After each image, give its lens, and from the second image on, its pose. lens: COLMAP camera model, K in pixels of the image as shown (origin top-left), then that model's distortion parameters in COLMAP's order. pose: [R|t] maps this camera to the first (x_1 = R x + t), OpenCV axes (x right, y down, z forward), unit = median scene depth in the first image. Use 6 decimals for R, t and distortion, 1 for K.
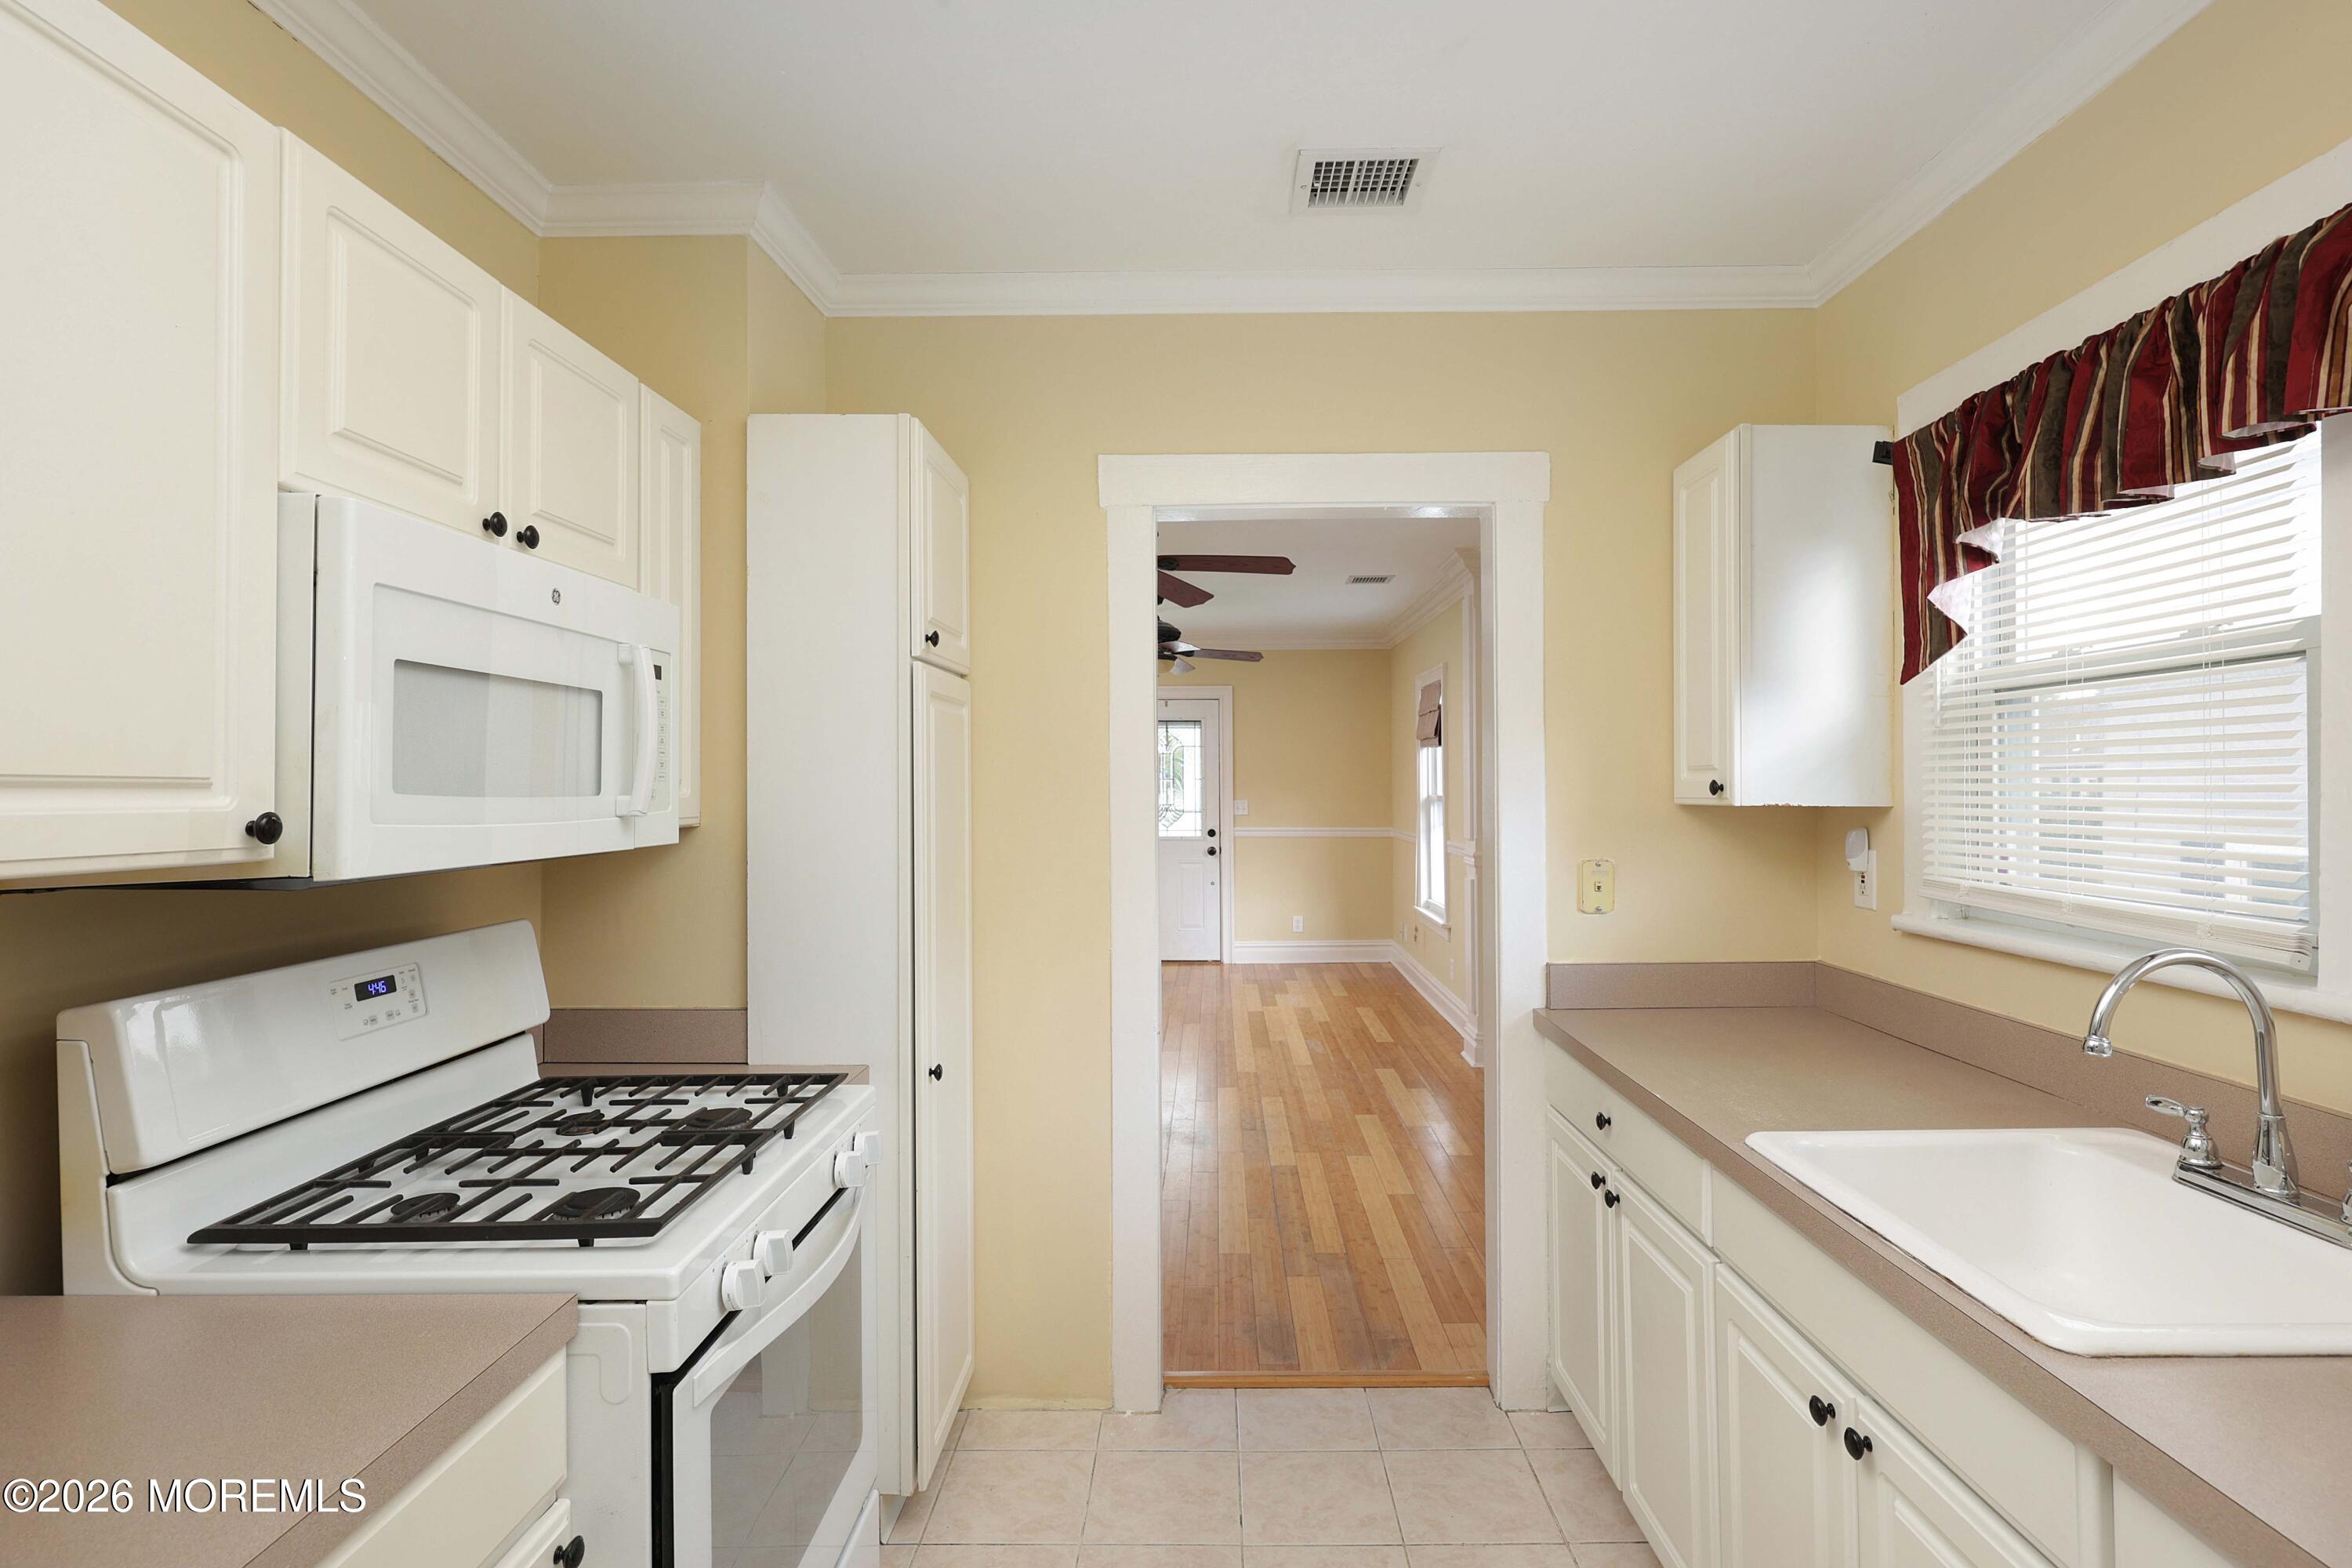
lens RADIAL K [[1173.8, 0, 1197.4], [0, 1173.8, 775.9], [0, 0, 1]] dist [-0.003109, -0.000650]
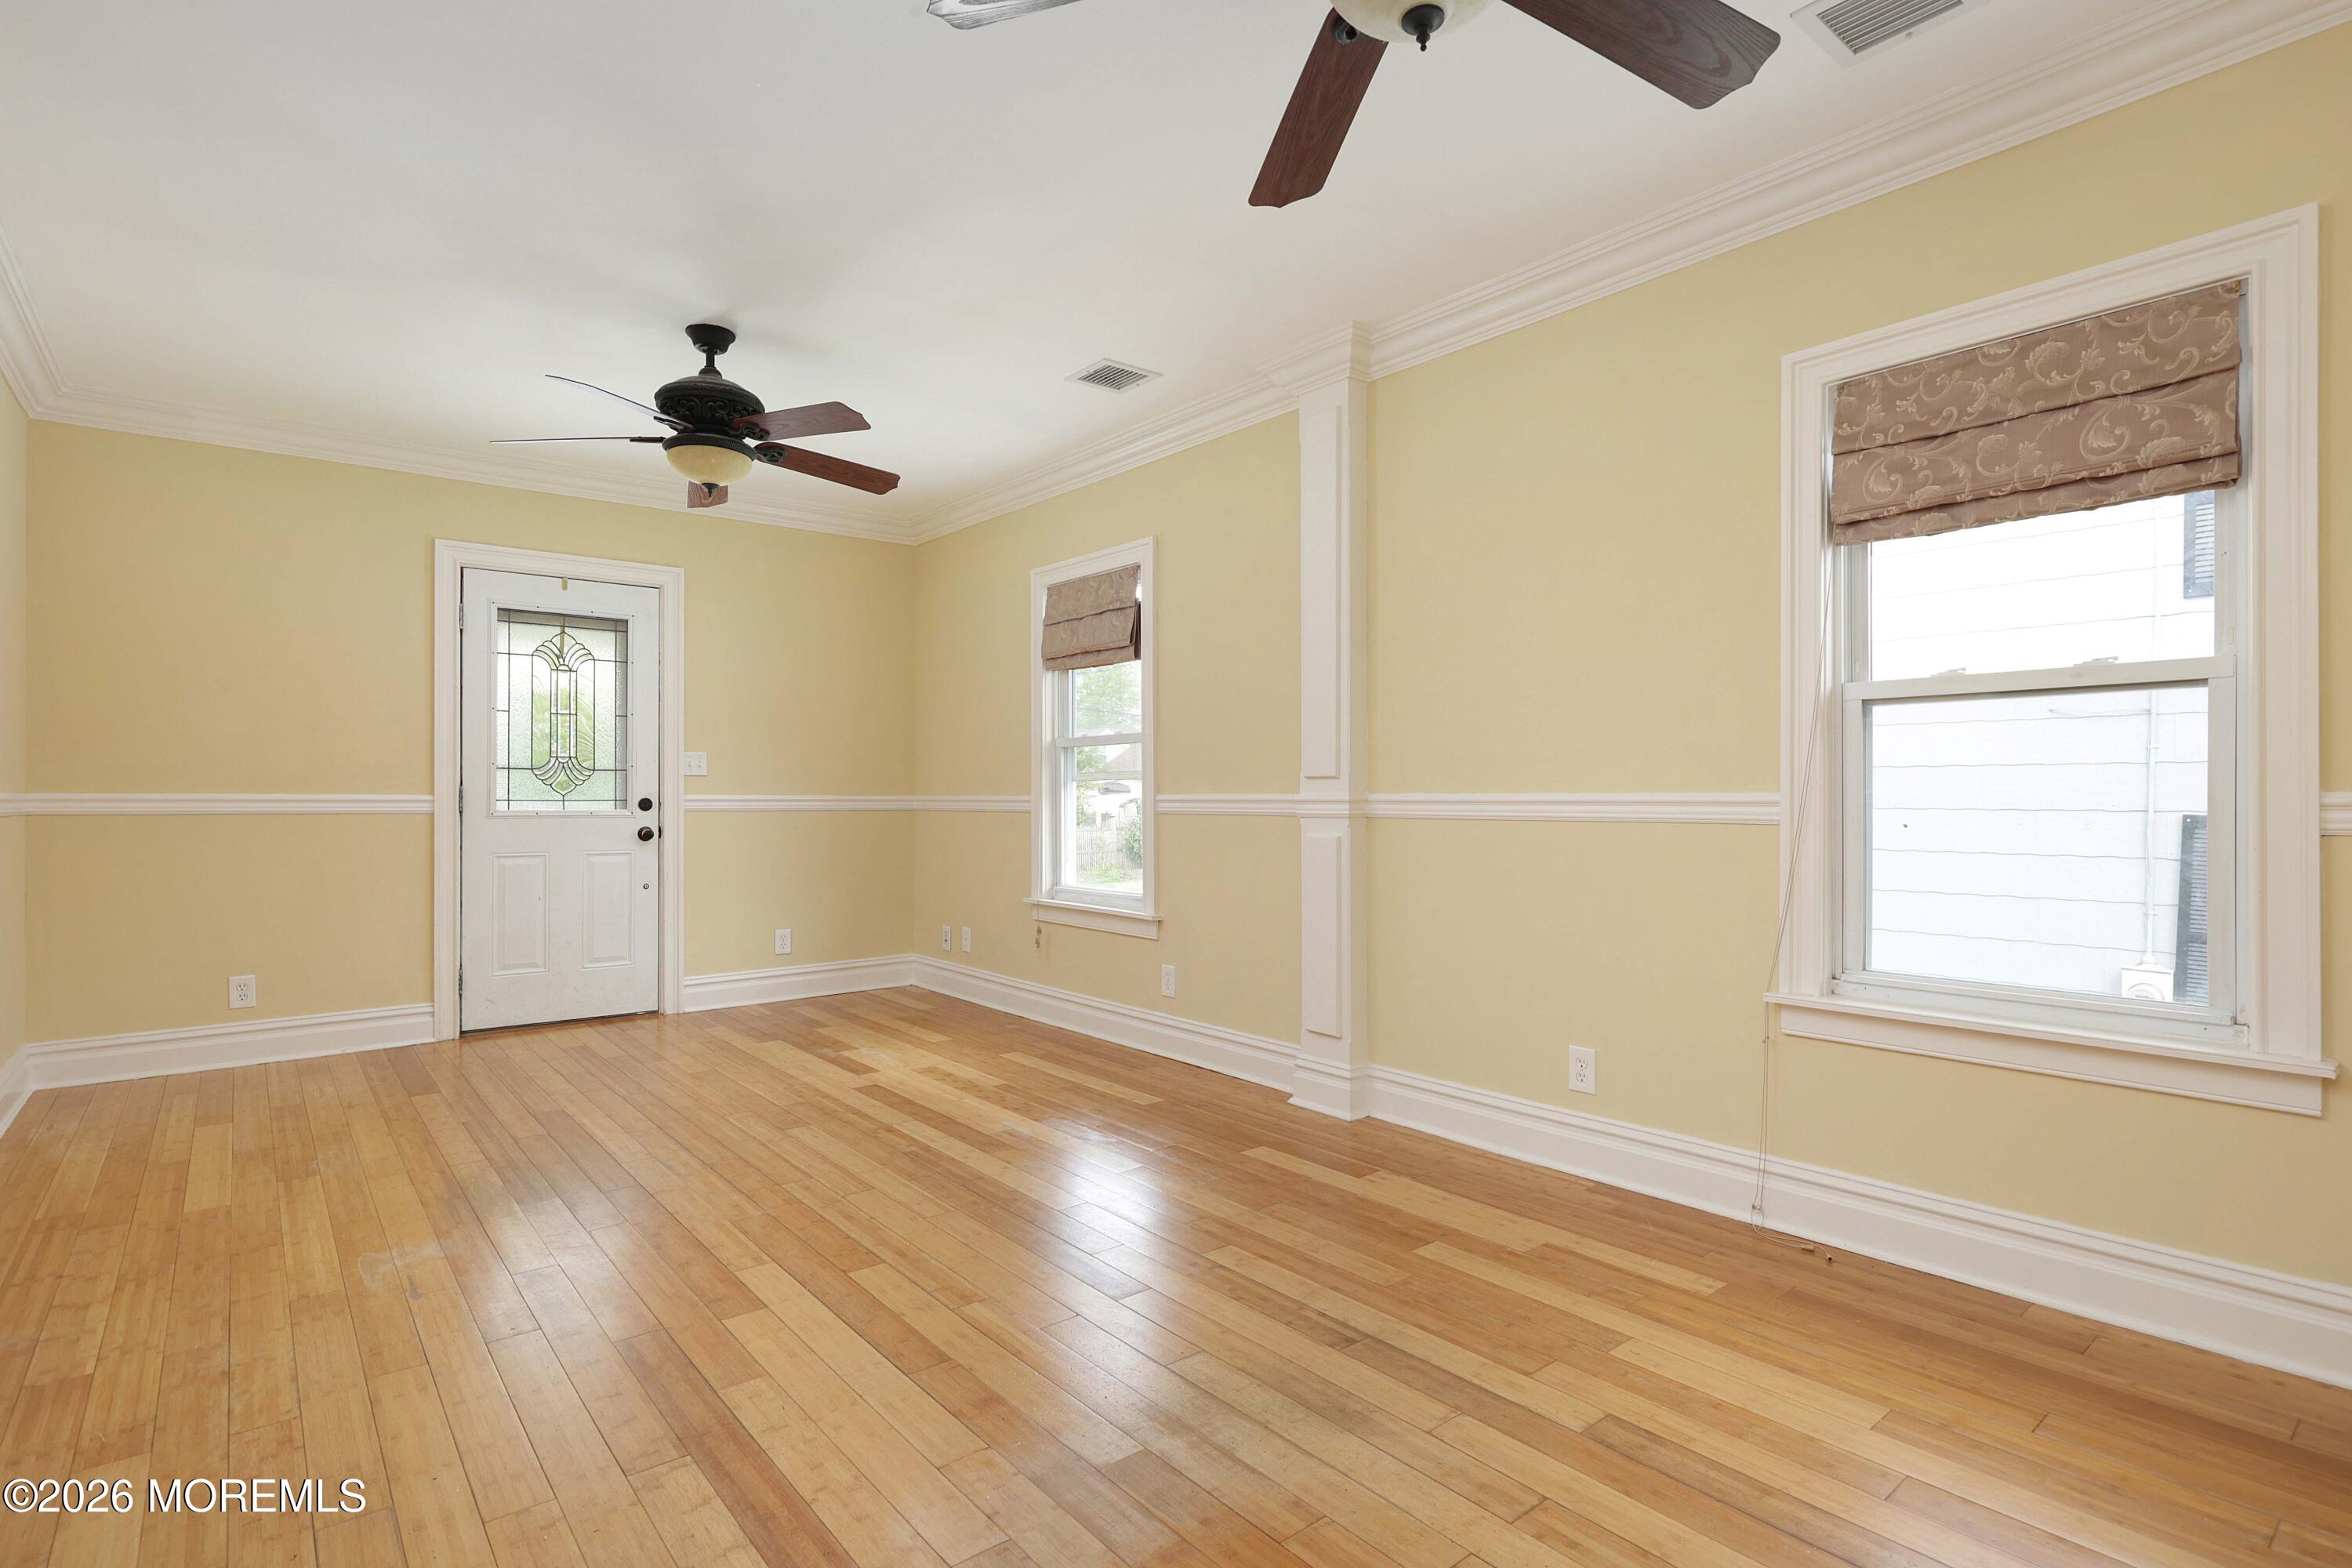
lens RADIAL K [[1173.8, 0, 1197.4], [0, 1173.8, 775.9], [0, 0, 1]] dist [-0.003109, -0.000650]
pose [[0.770084, 0.013154, 0.637806, -0.707699], [-0.006903, 0.999901, -0.012287, 0.176969], [-0.637905, 0.005059, 0.770099, 1.538718]]
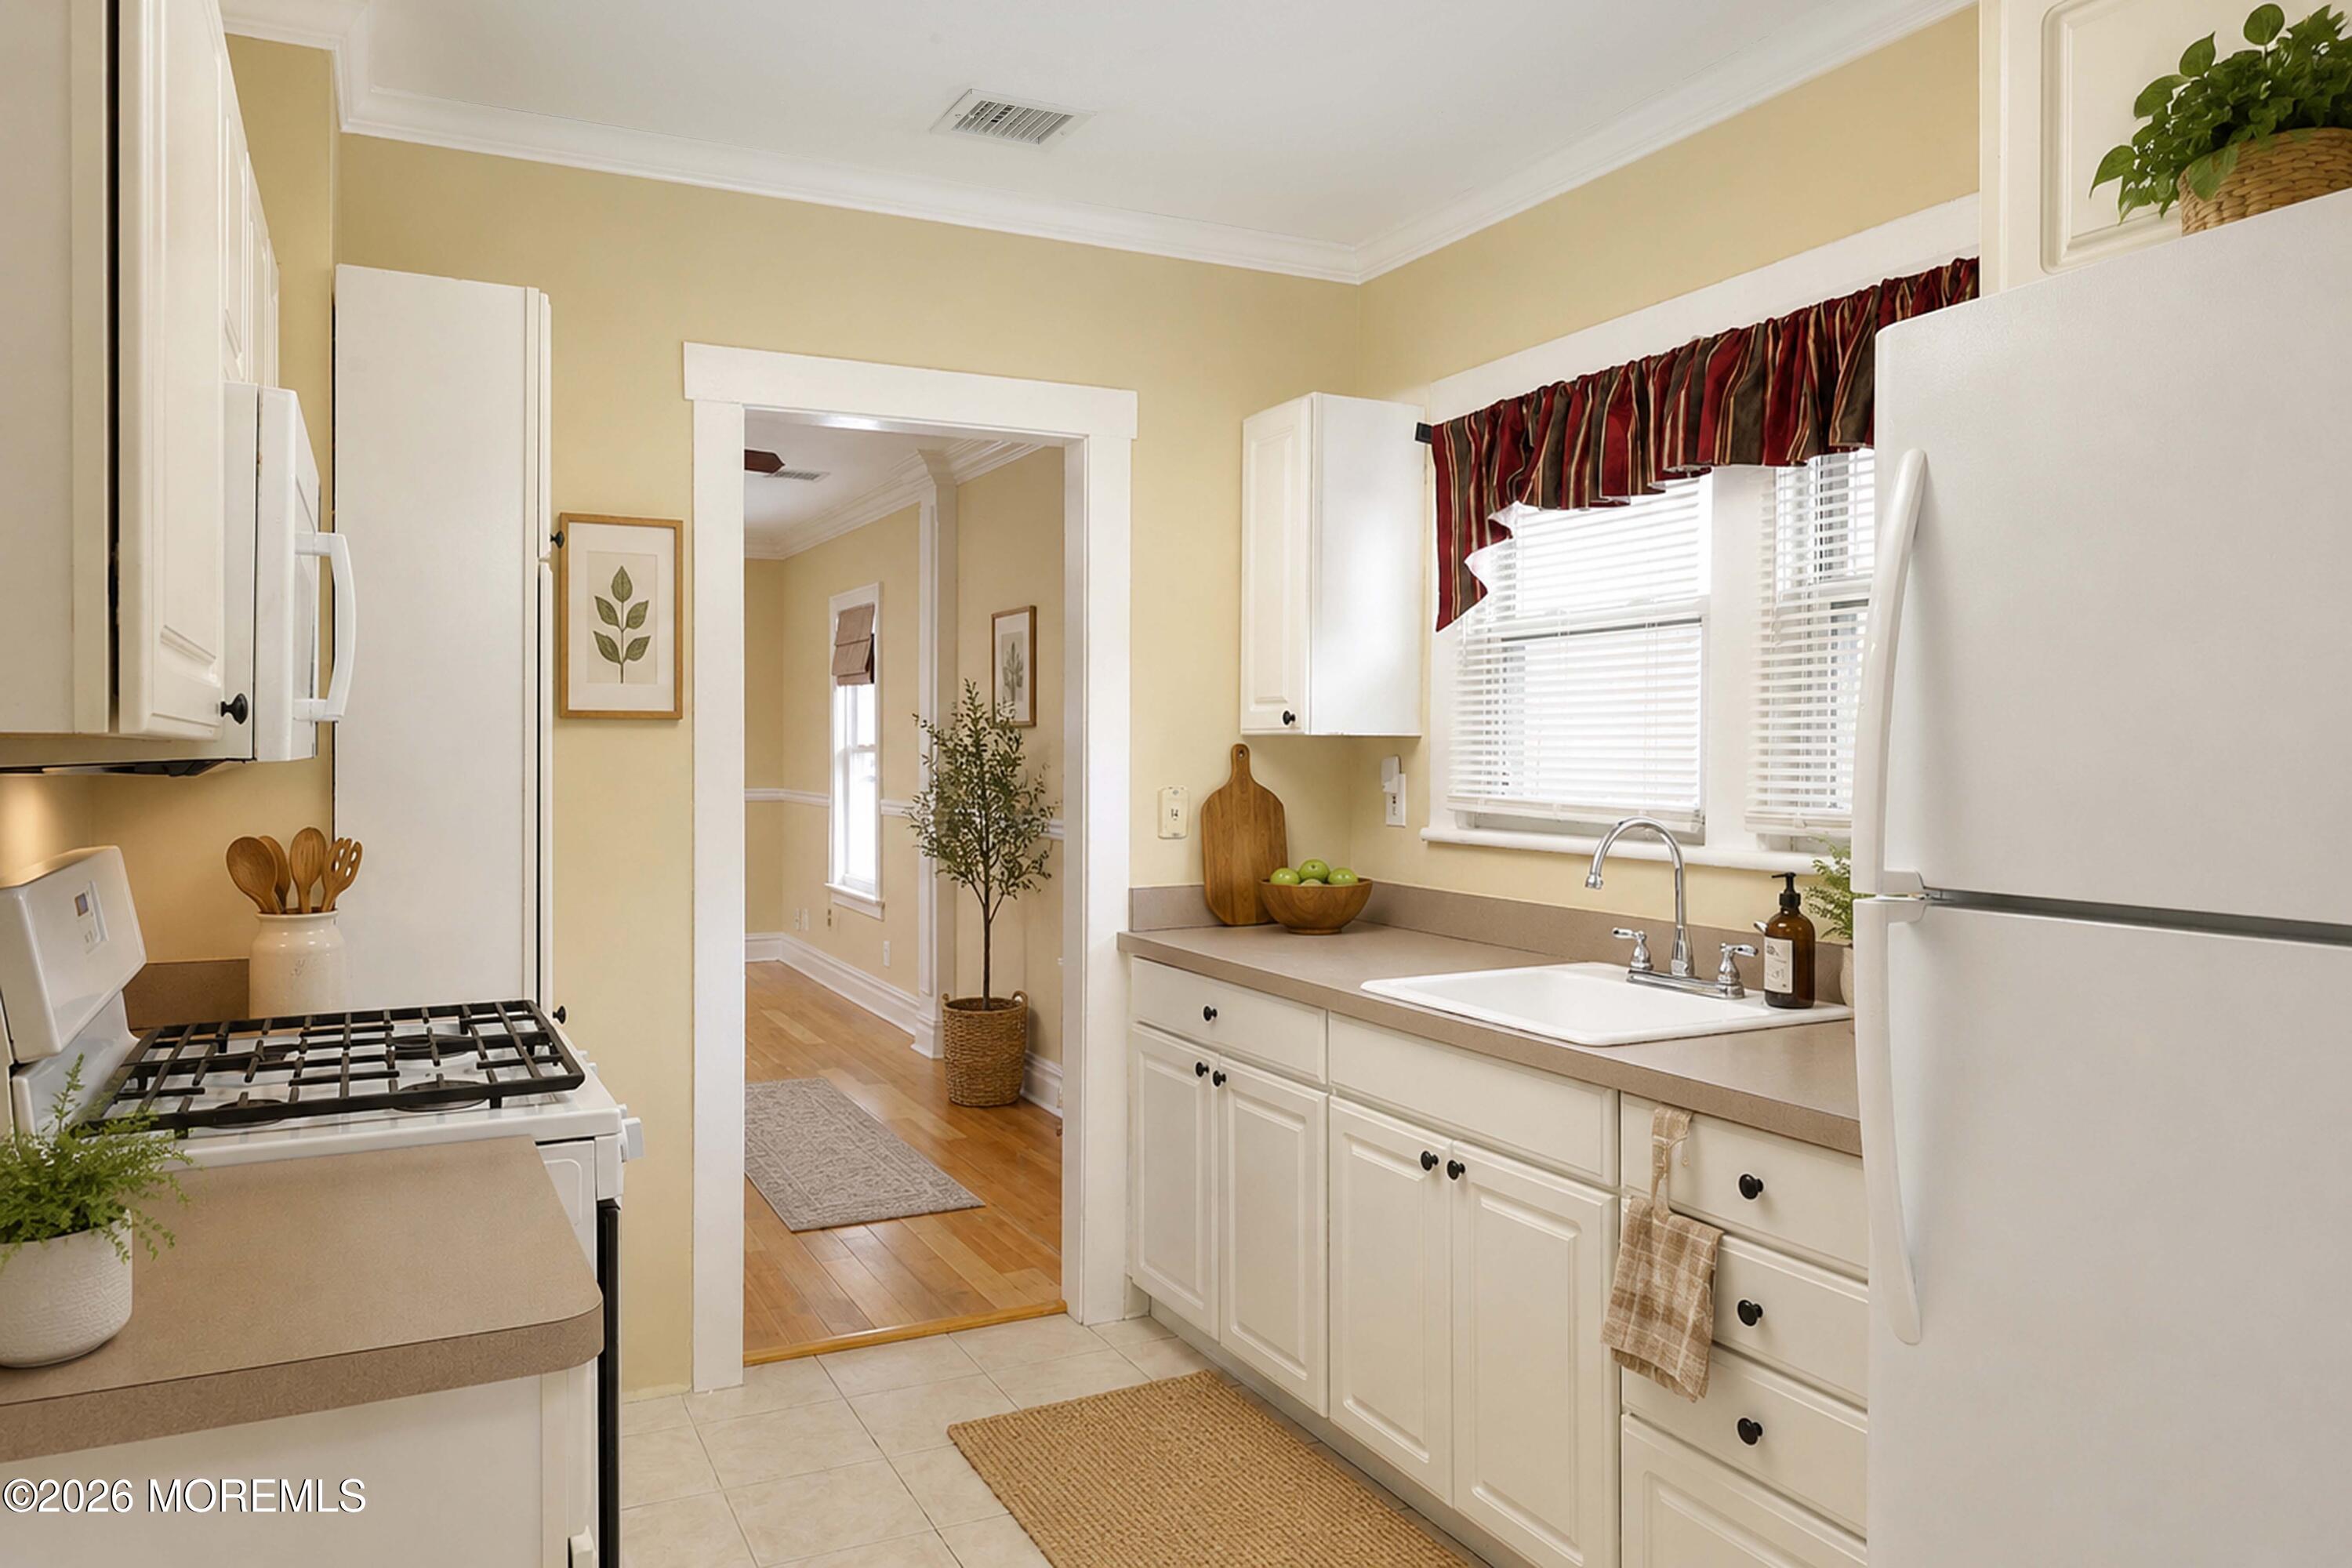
lens RADIAL K [[1612.9, 0, 1176.0], [0, 1612.9, 784.0], [0, 0, 1]] dist [-0.005132, -0.001385]
pose [[0.892468, -0.003080, 0.451100, -0.385771], [-0.010780, 0.999545, 0.028153, 0.034732], [-0.450982, -0.029989, 0.892029, -0.357258]]
